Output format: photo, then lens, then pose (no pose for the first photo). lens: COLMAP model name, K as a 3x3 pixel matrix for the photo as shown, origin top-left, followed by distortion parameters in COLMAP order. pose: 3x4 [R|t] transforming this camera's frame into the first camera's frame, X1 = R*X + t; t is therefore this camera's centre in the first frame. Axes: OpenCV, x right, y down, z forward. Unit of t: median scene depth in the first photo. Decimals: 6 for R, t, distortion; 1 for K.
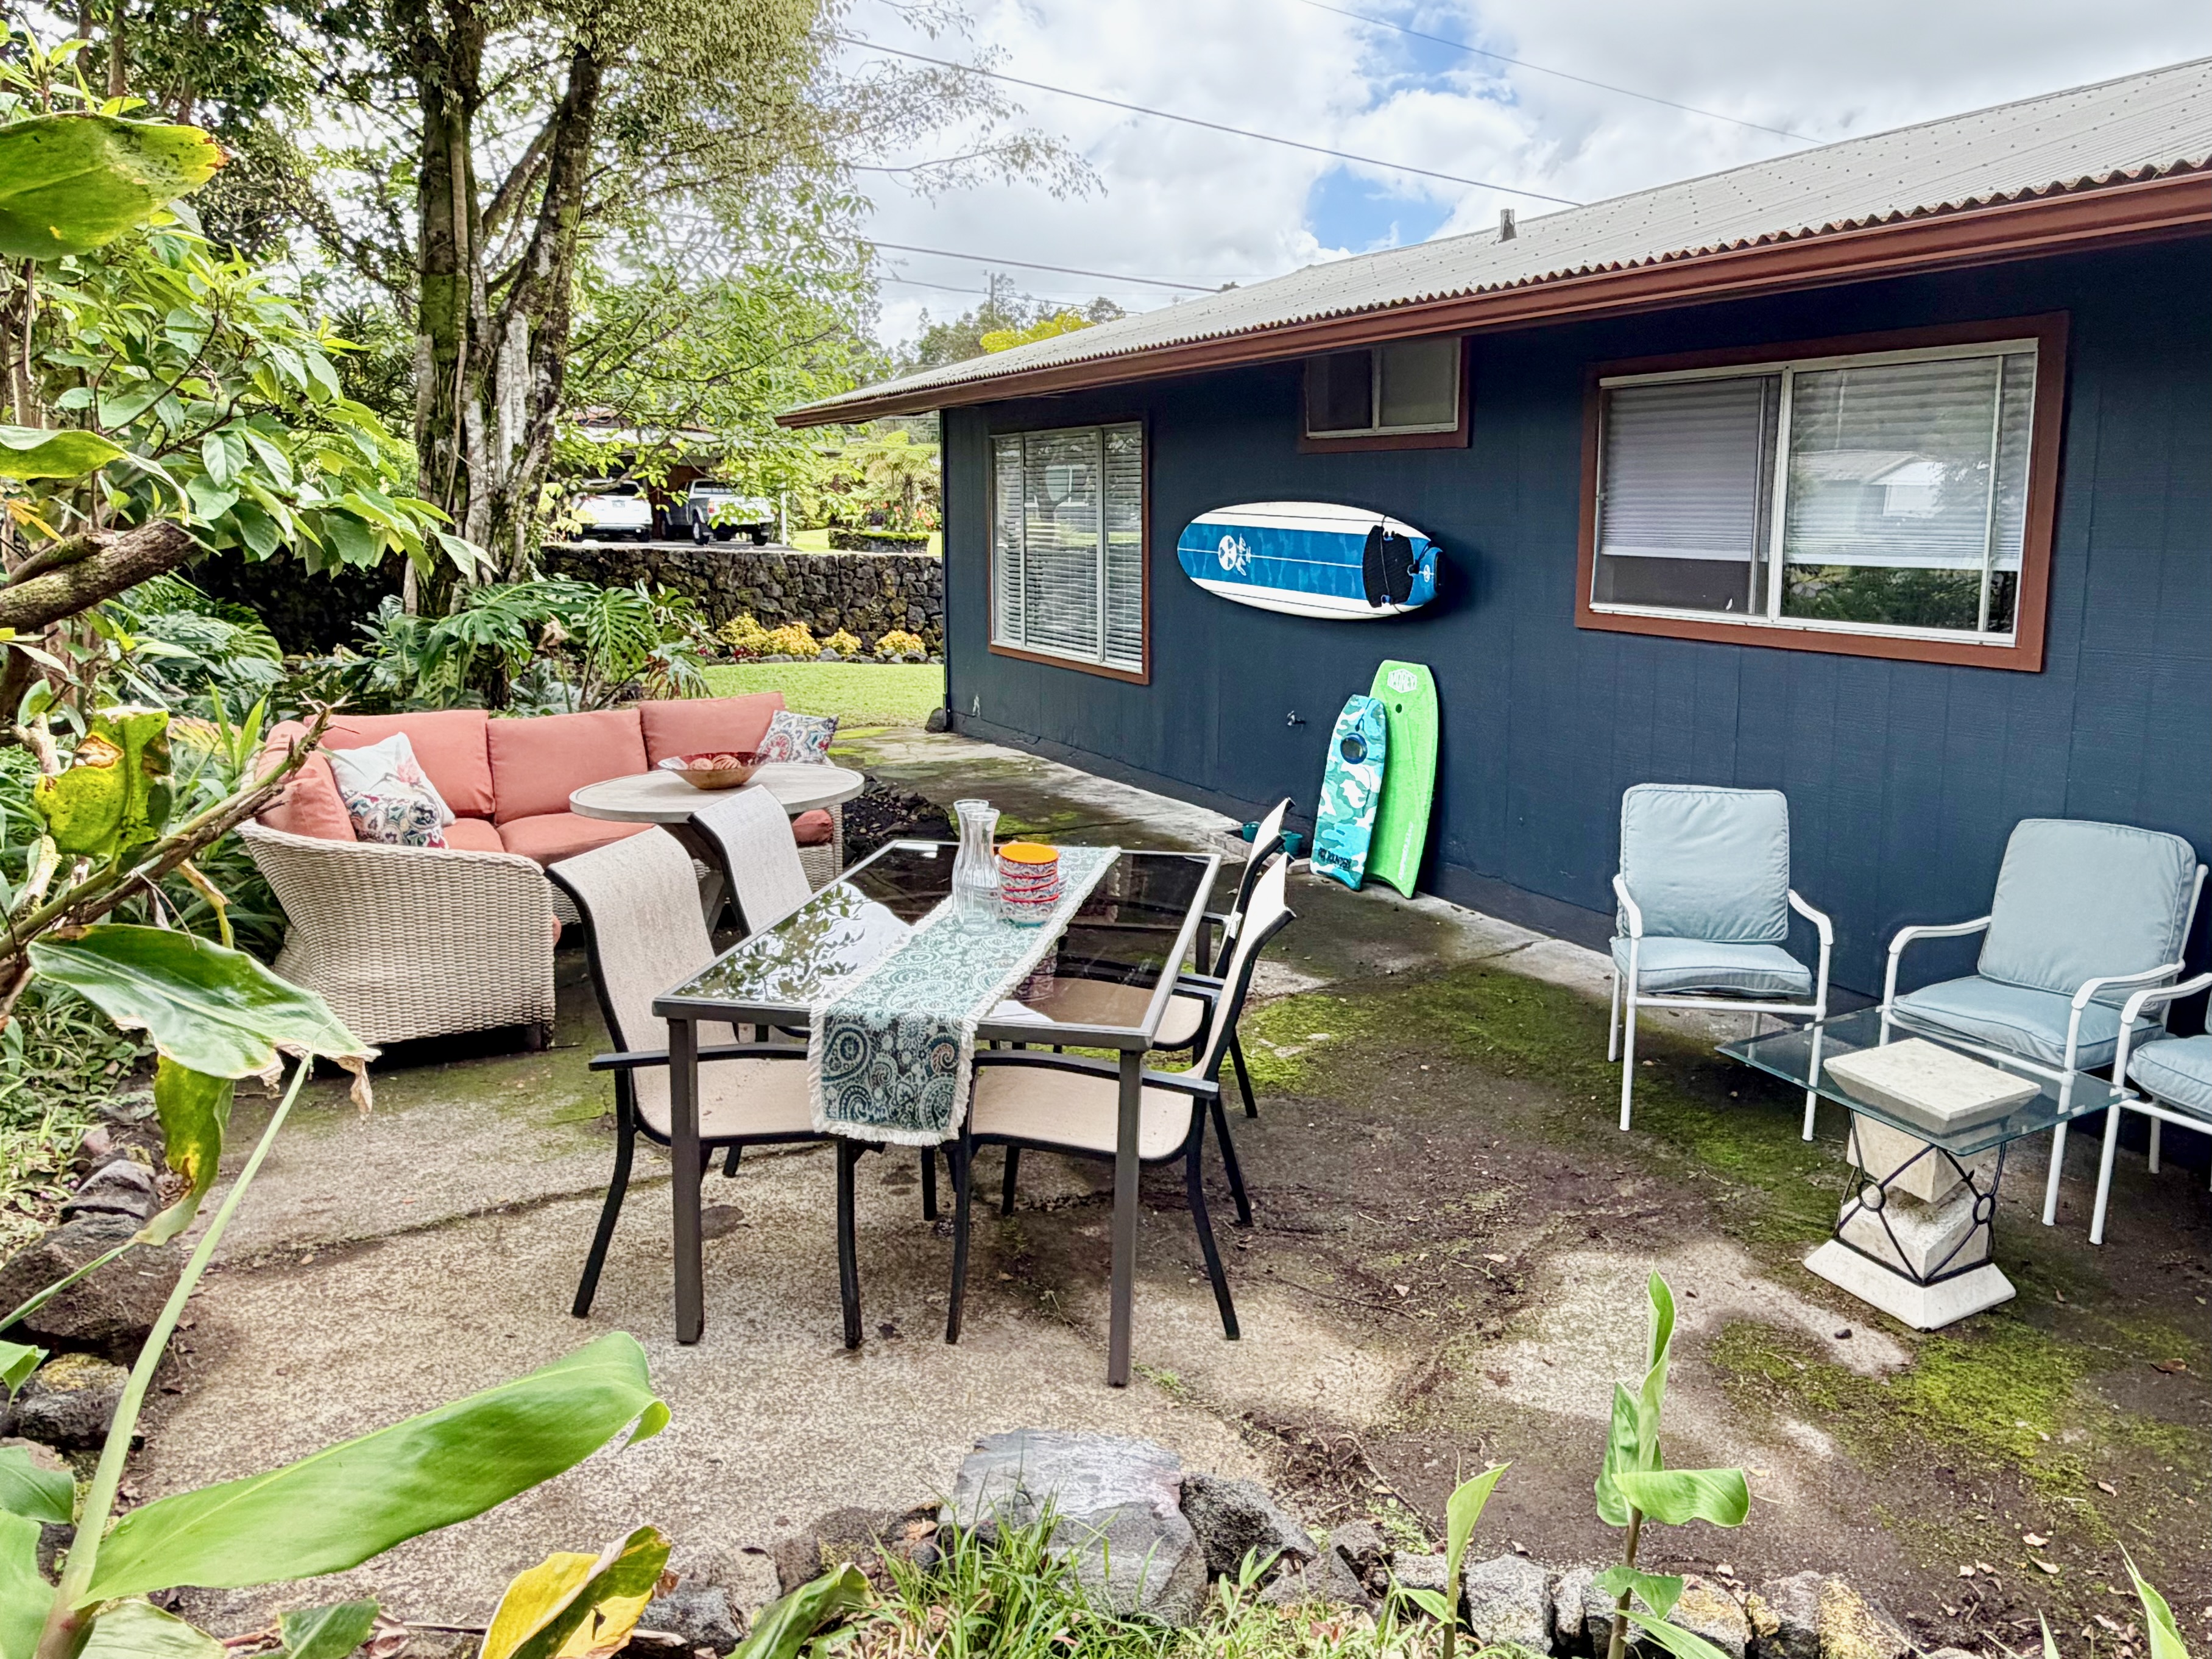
lens RADIAL K [[1635.3, 0, 1106.7], [0, 1635.3, 822.7], [0, 0, 1]] dist [-0.002773, -0.000415]
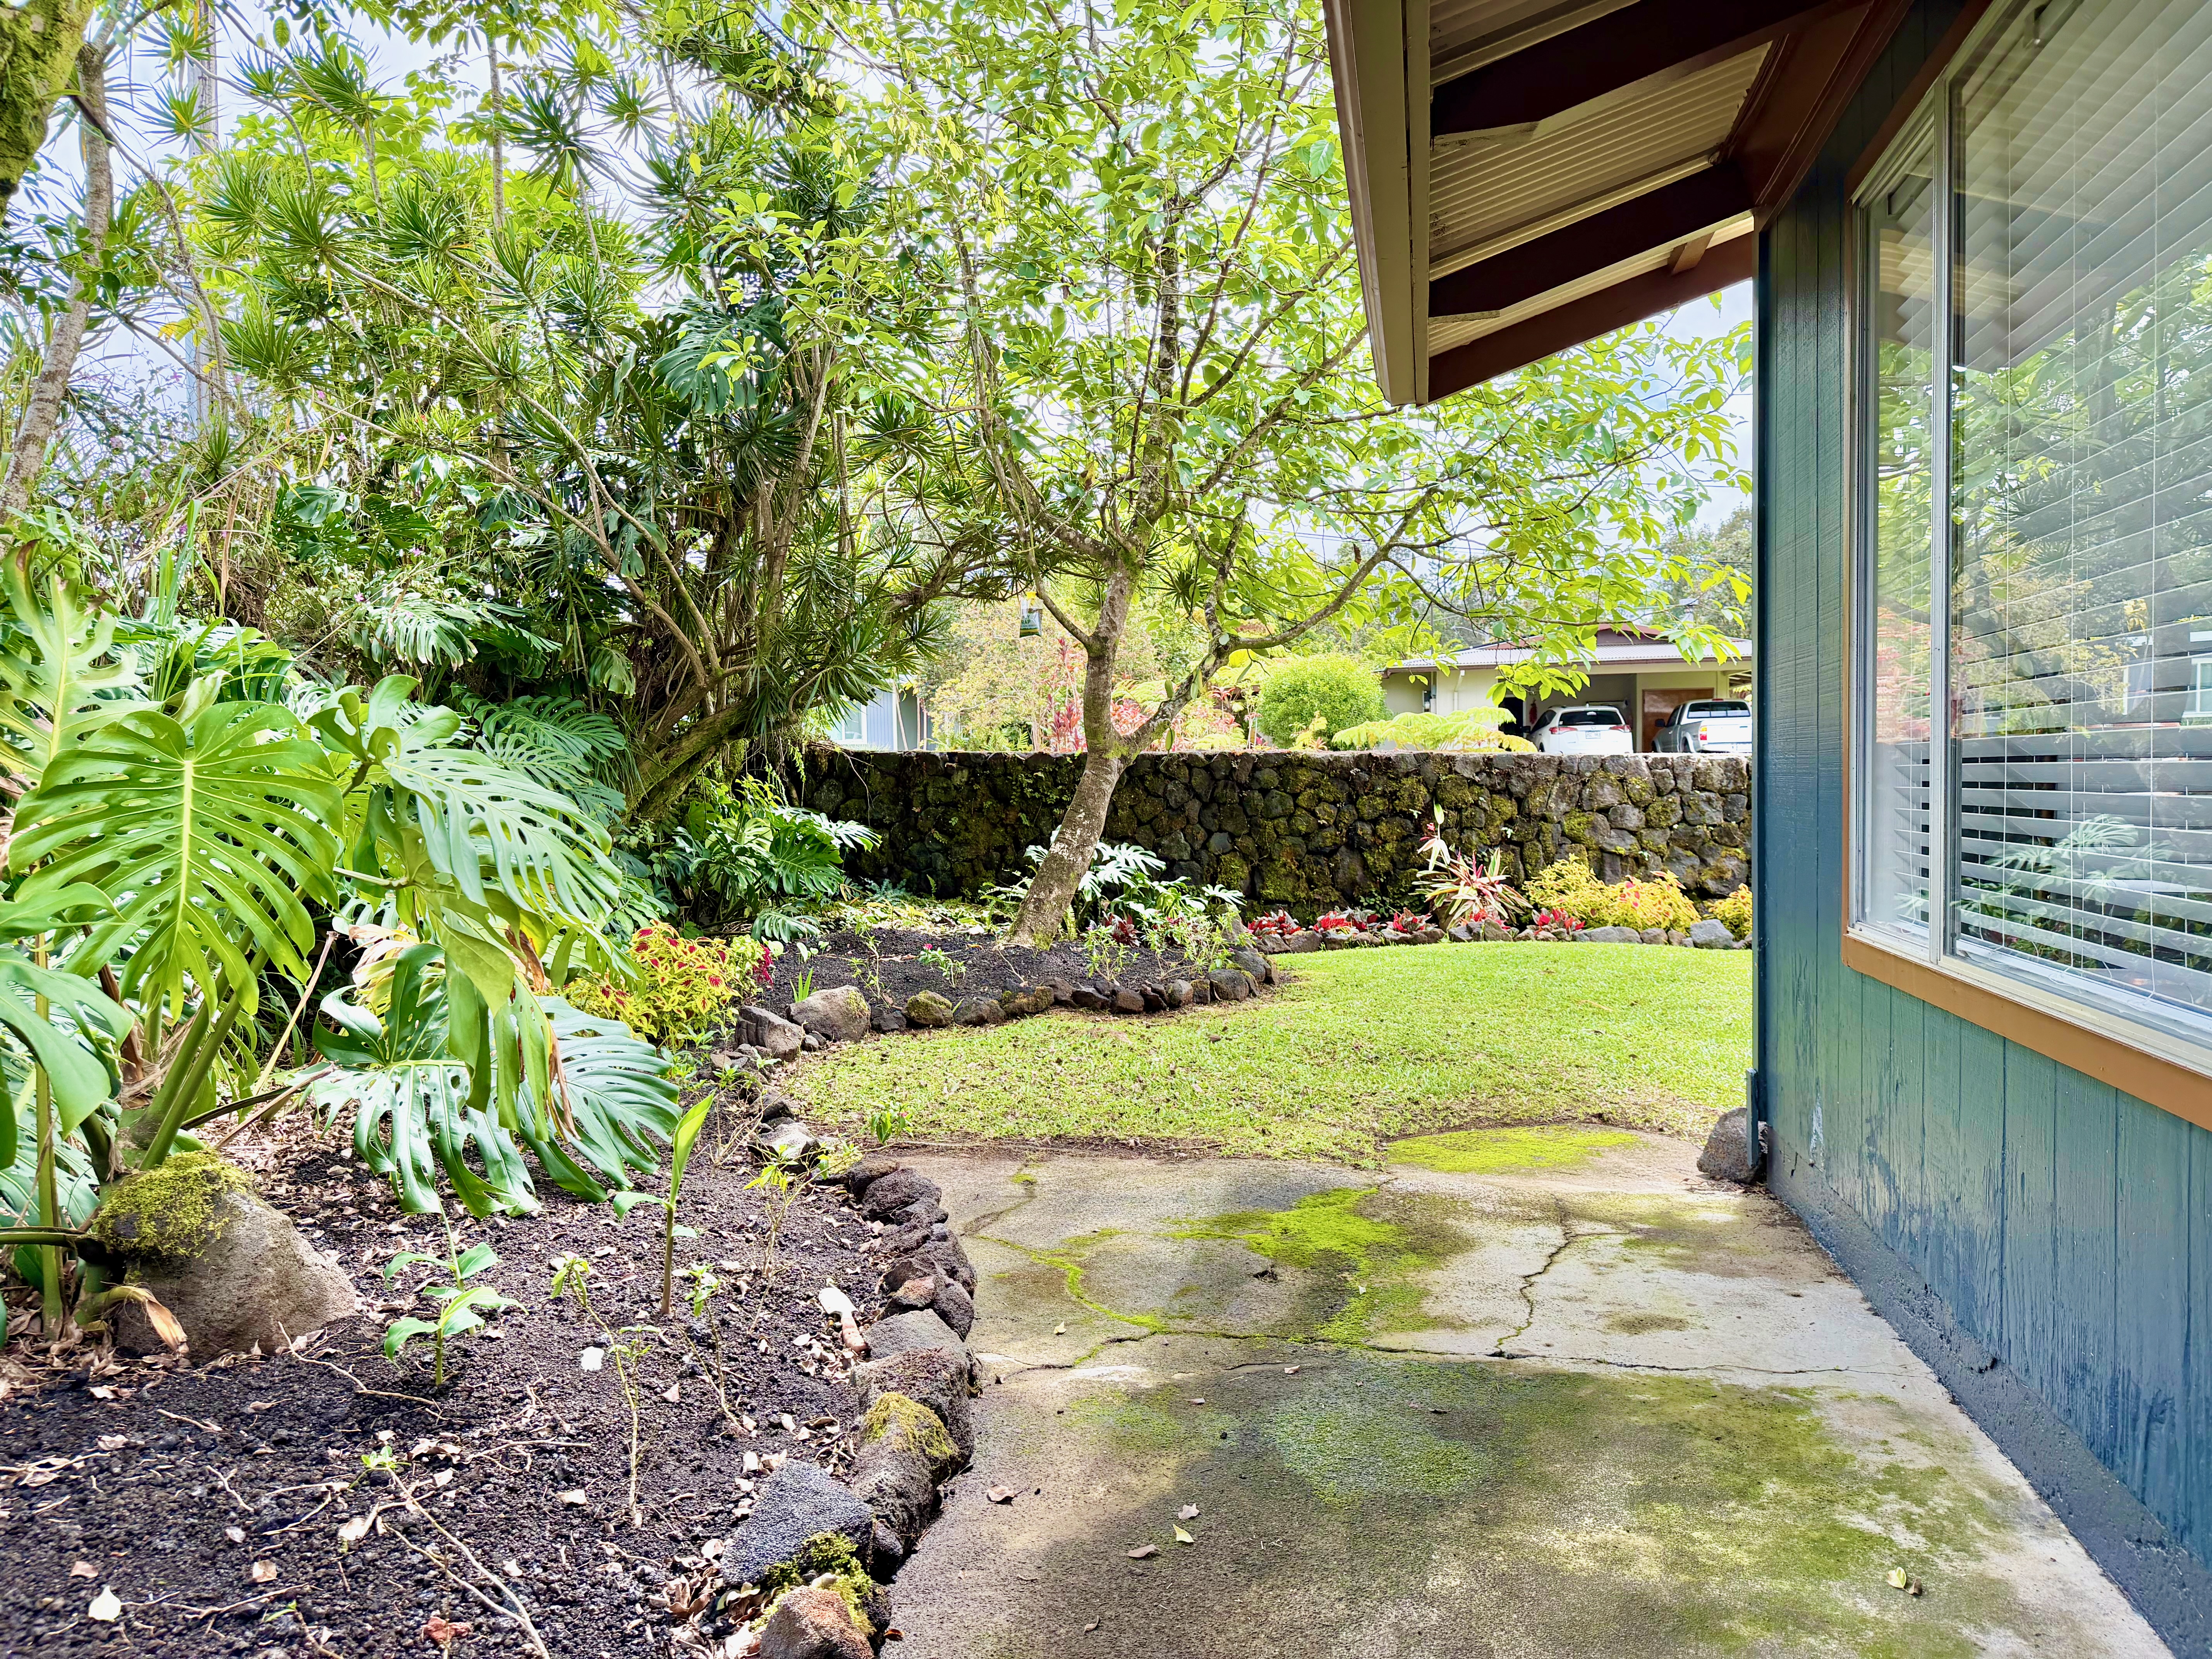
lens RADIAL K [[1571.2, 0, 1105.8], [0, 1571.2, 834.3], [0, 0, 1]] dist [0.001615, 0.000148]
pose [[0.788134, 0.004185, -0.615489, -0.005470], [-0.096566, 0.988434, -0.116932, -0.091607], [0.607881, 0.151594, 0.779423, 0.785670]]
